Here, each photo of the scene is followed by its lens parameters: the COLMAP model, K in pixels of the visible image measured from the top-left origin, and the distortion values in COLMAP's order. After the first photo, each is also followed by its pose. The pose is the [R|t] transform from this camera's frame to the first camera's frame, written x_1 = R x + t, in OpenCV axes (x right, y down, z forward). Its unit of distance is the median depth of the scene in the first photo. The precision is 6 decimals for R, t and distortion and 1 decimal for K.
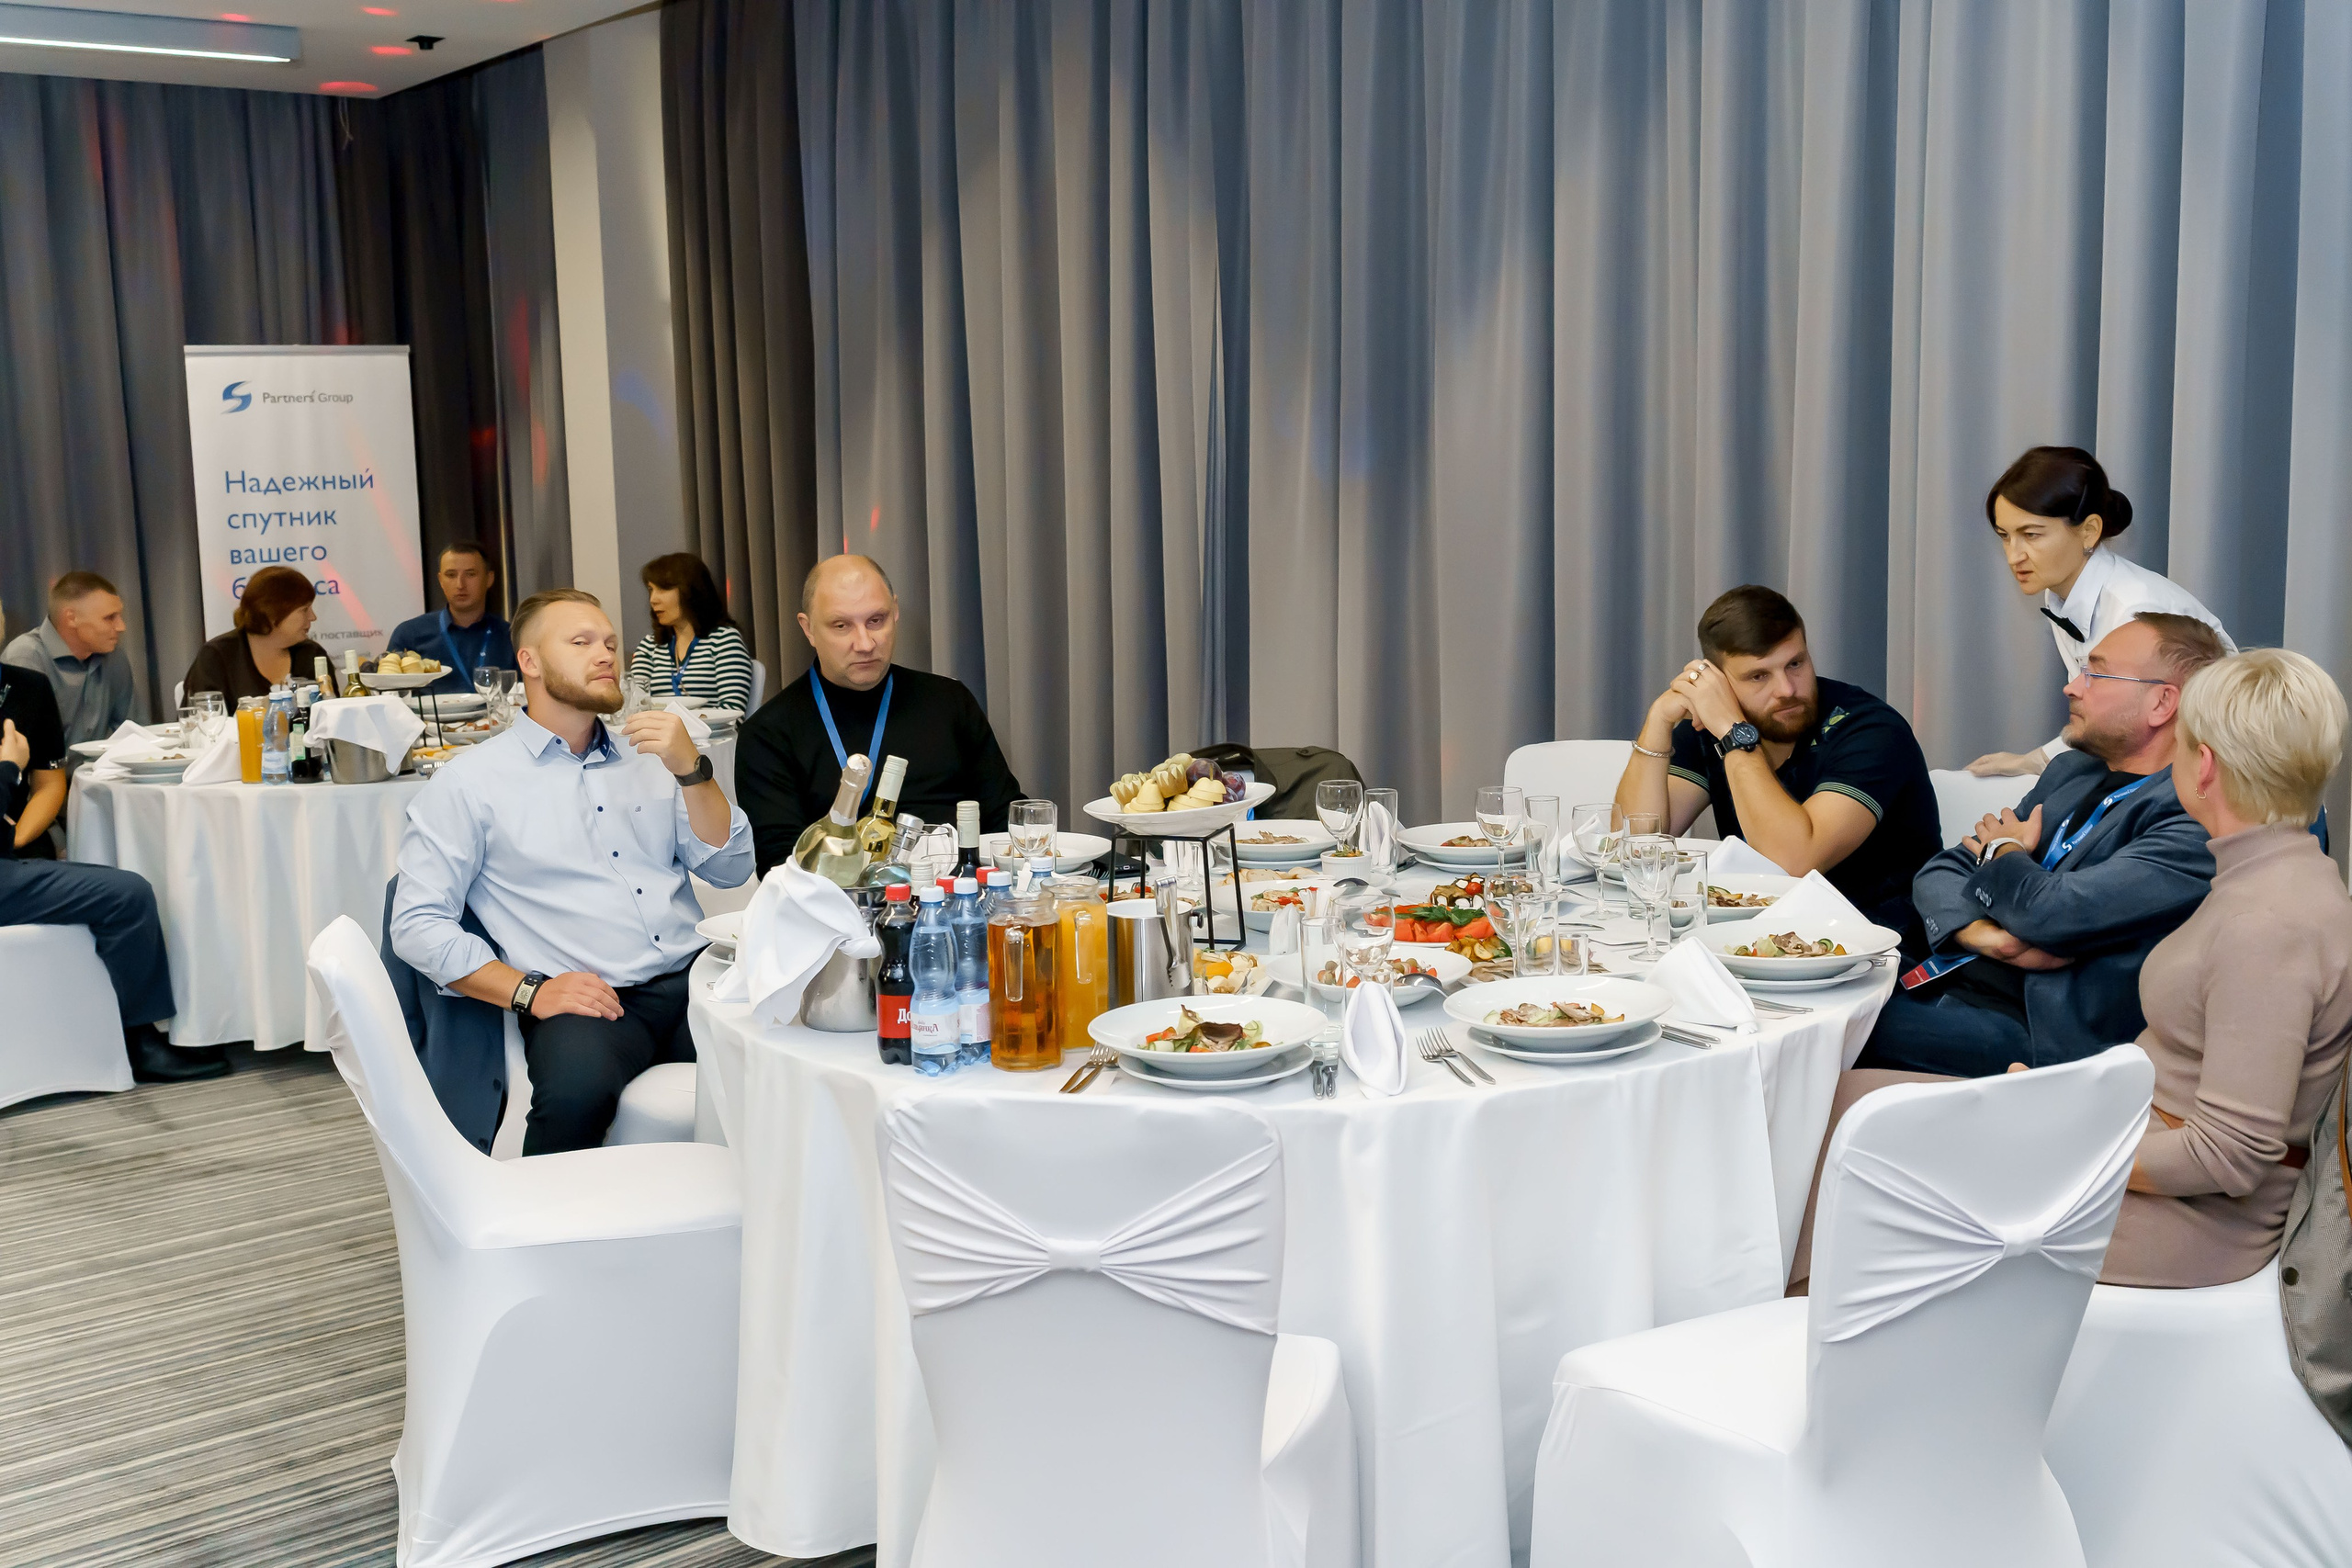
lens RADIAL K [[2388.6, 0, 1162.8], [0, 2388.6, 774.5], [0, 0, 1]] dist [-0.003316, -0.000237]
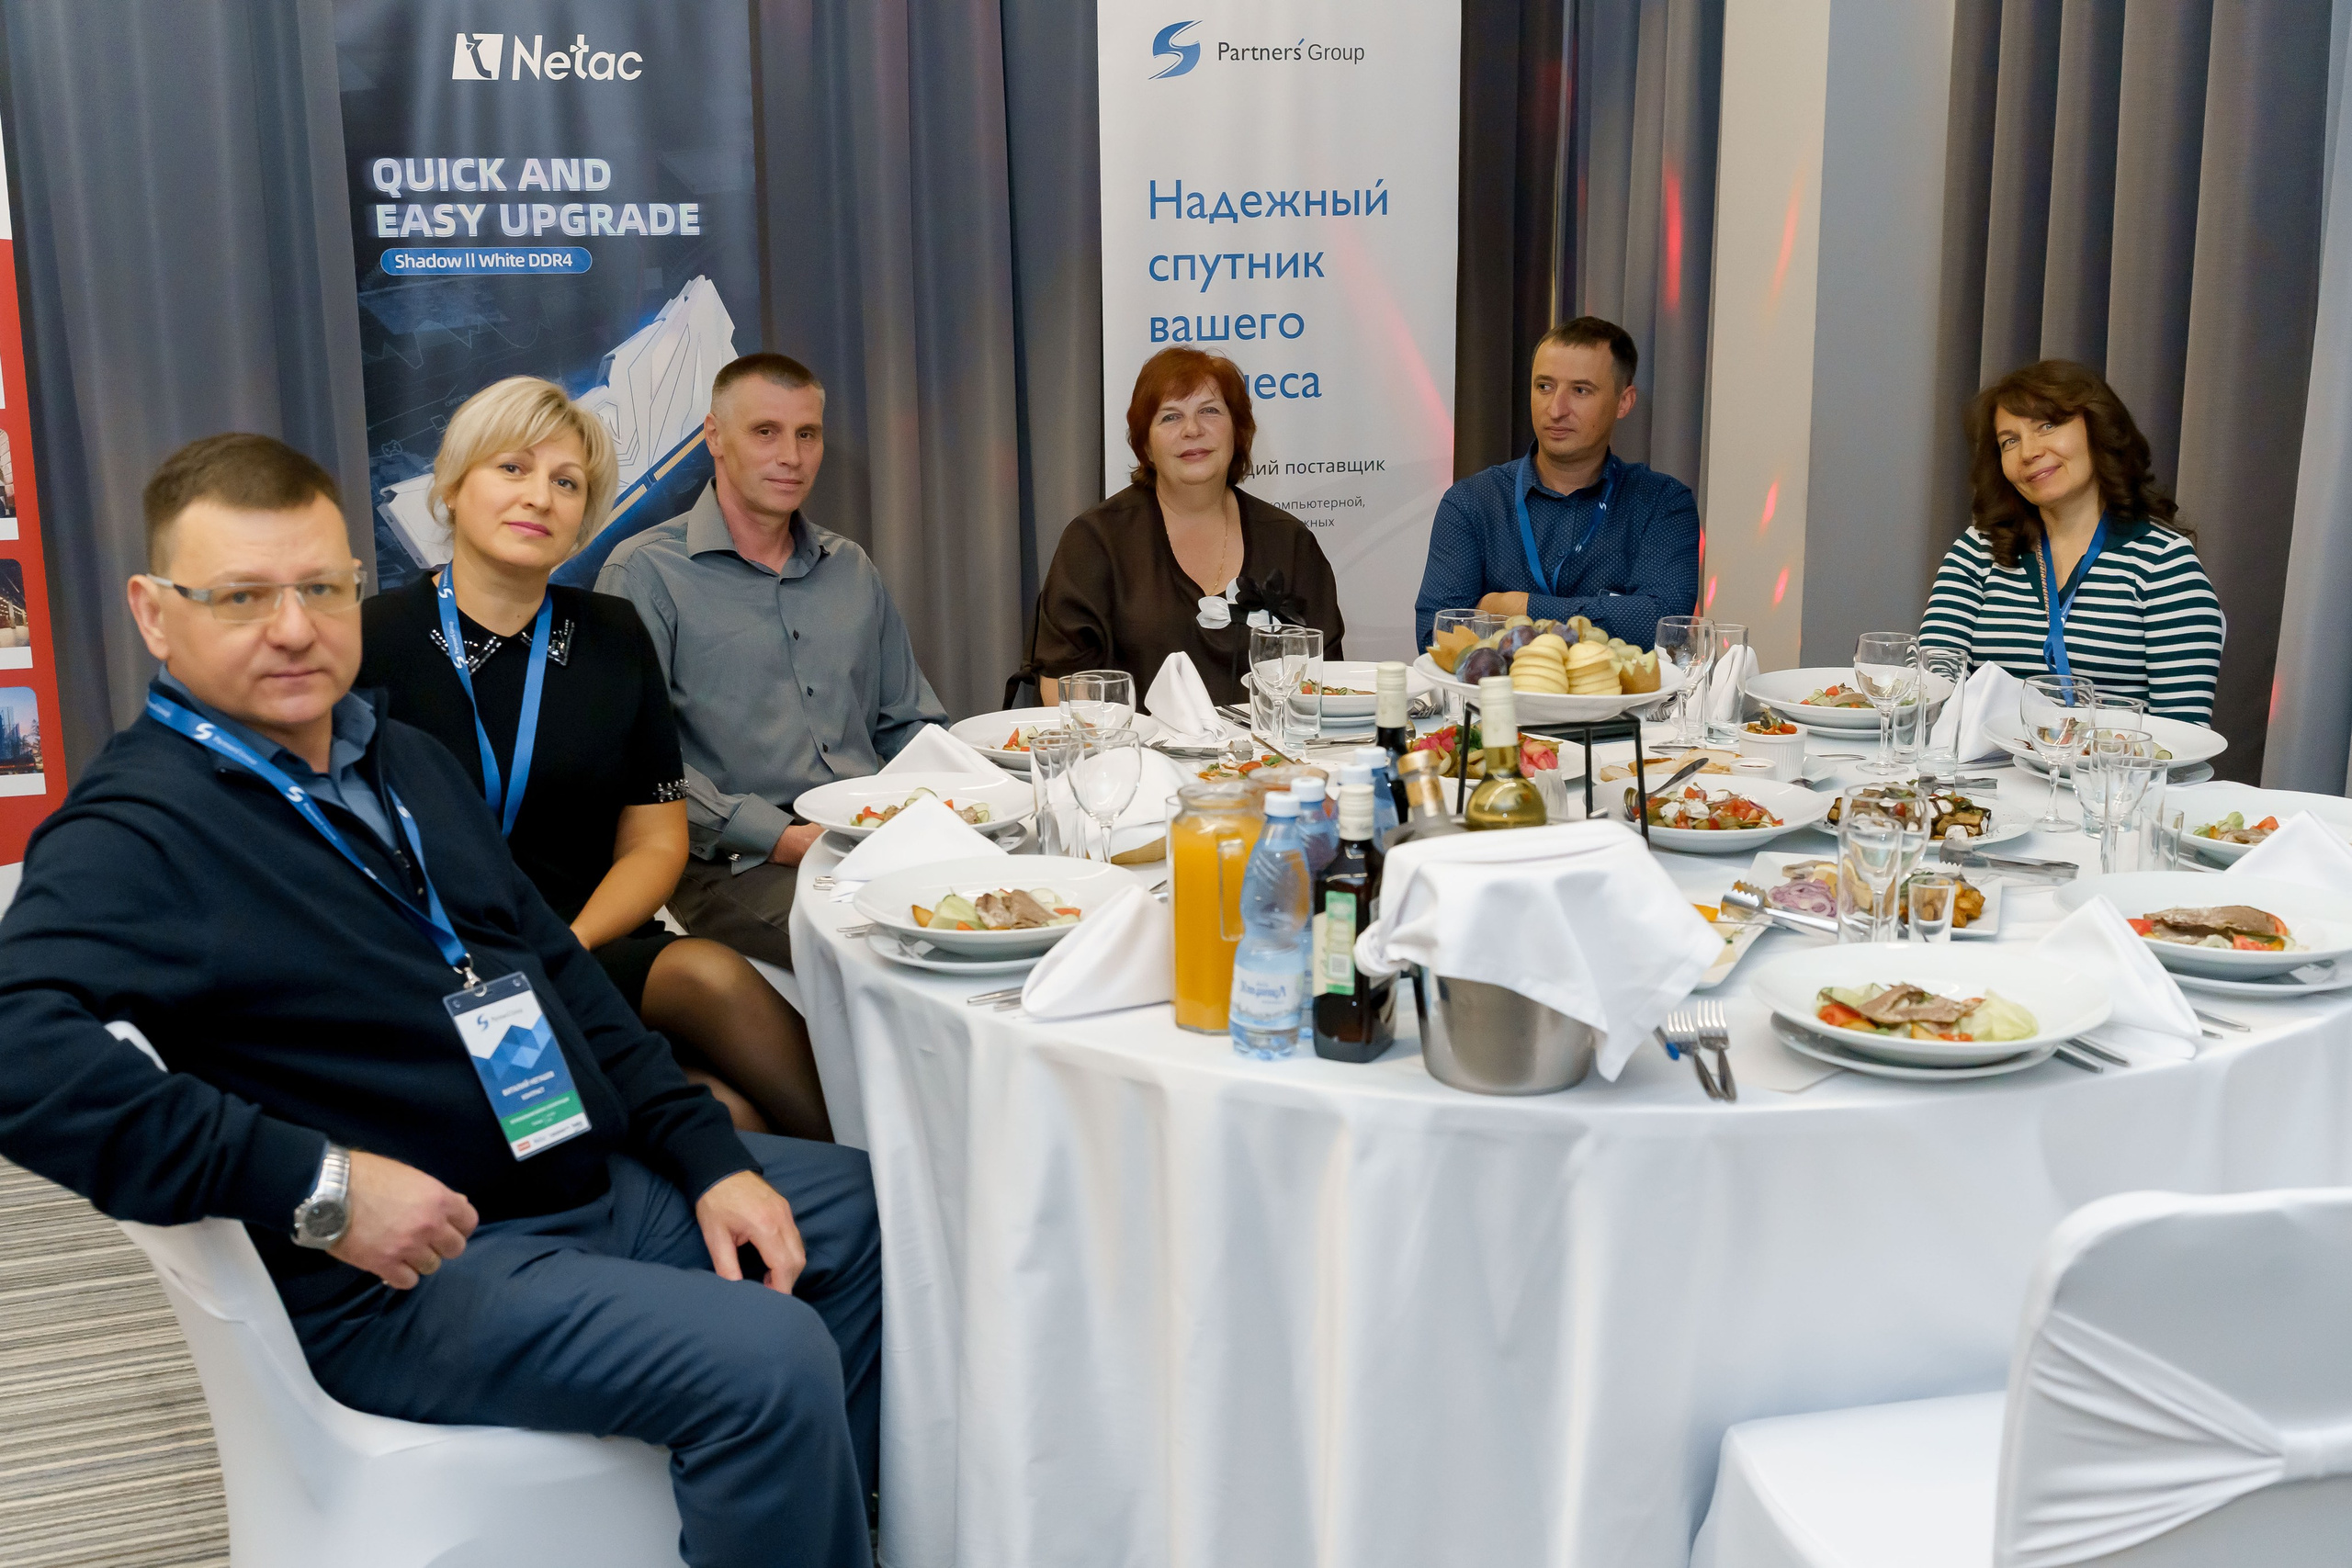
lens RADIAL K [[2386.7, 0, 1176.0], [0, 2386.7, 784.0], [0, 0, 1]] dist [-0.006260, 0.001230]
pose [[0.938097, 0.091826, -0.333980, -0.179135], [-0.056112, 0.991771, 0.115075, -0.048460], [0.341799, -0.089211, 0.935529, 0.445309]]
